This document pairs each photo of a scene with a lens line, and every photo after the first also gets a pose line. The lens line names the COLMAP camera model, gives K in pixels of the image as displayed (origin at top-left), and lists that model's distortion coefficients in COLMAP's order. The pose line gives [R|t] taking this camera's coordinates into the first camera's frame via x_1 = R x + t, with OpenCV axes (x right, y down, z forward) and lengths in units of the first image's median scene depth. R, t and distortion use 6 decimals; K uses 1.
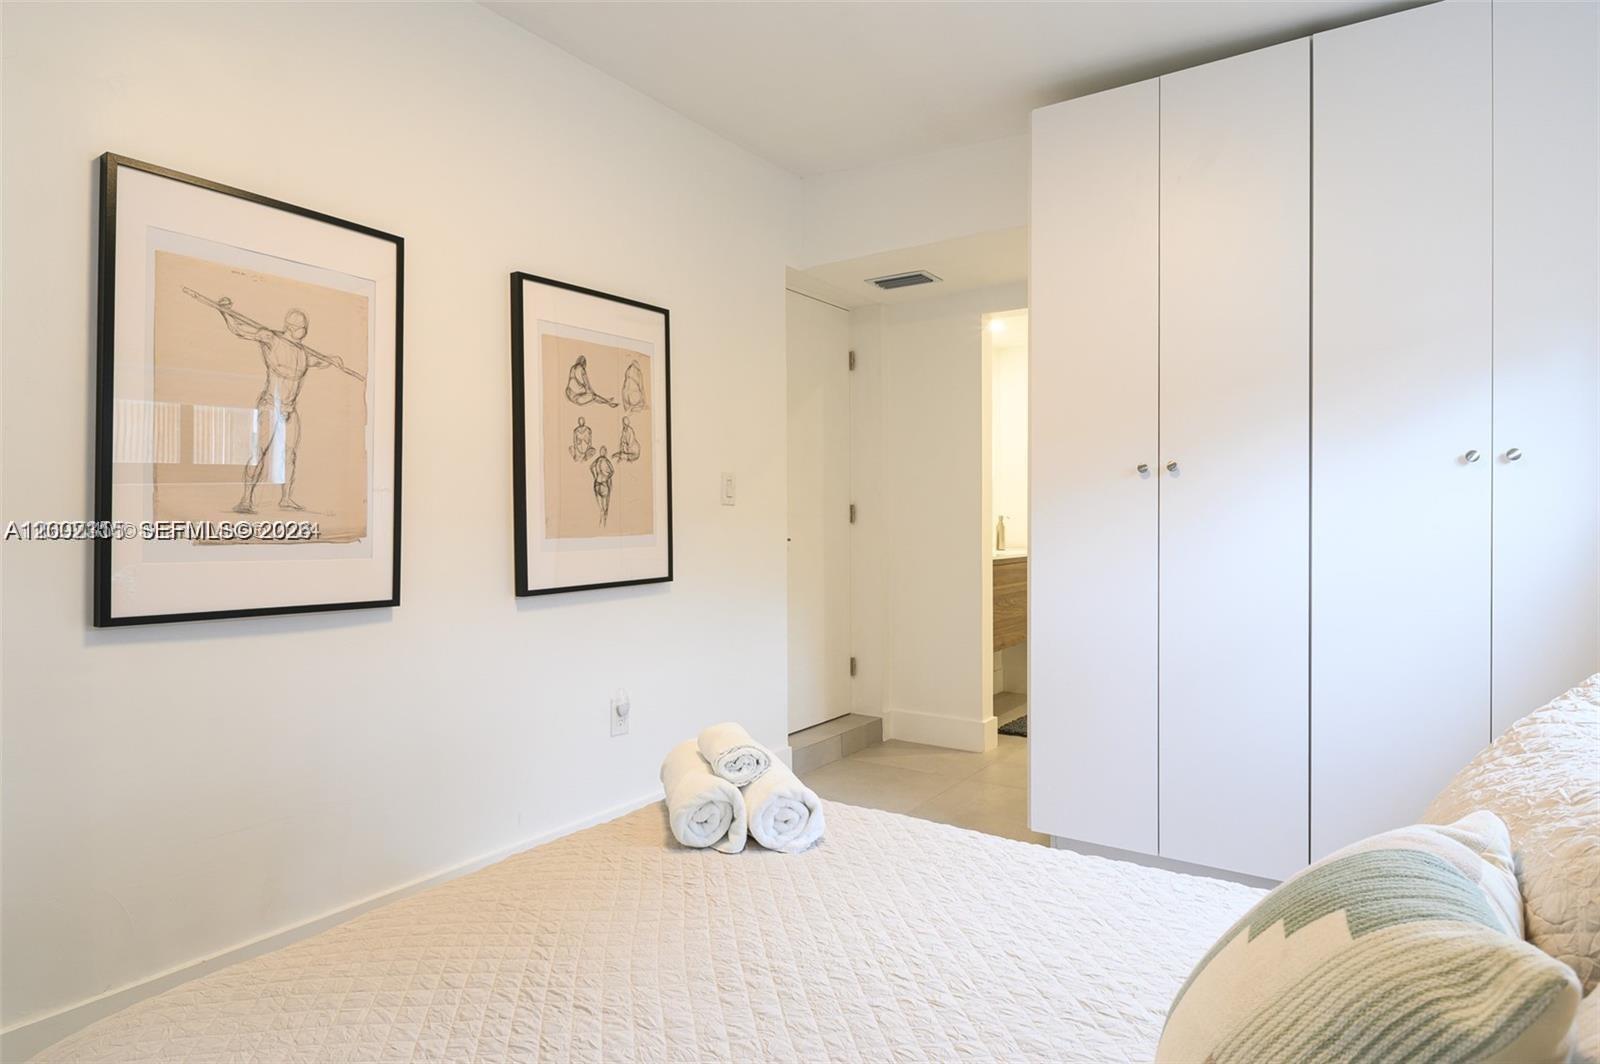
lens RADIAL K [[904.9, 0, 799.5], [0, 904.9, 520.7], [0, 0, 1]] dist [0.003580, 0.000113]
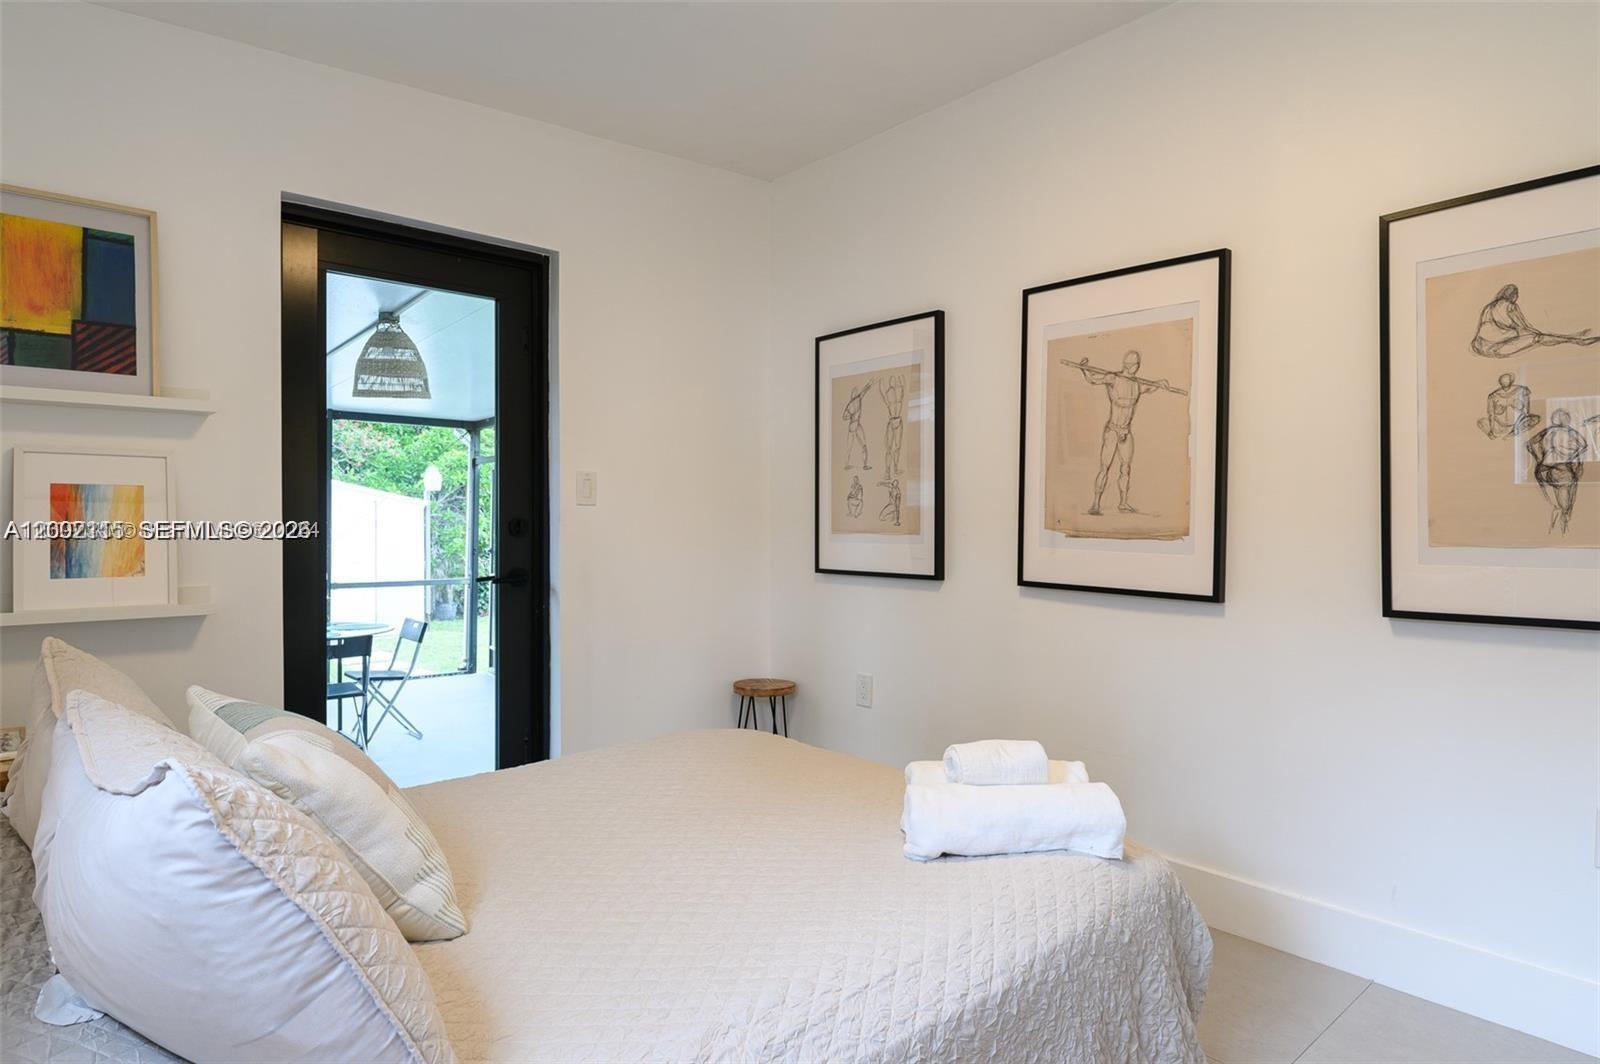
lens RADIAL K [[904.9, 0, 798.7], [0, 904.9, 518.2], [0, 0, 1]] dist [0.003580, 0.000113]
pose [[-0.252726, 0.005700, -0.967521, 0.713470], [-0.001105, 0.999980, 0.006179, -0.009915], [0.967537, 0.002631, -0.252715, 0.820319]]
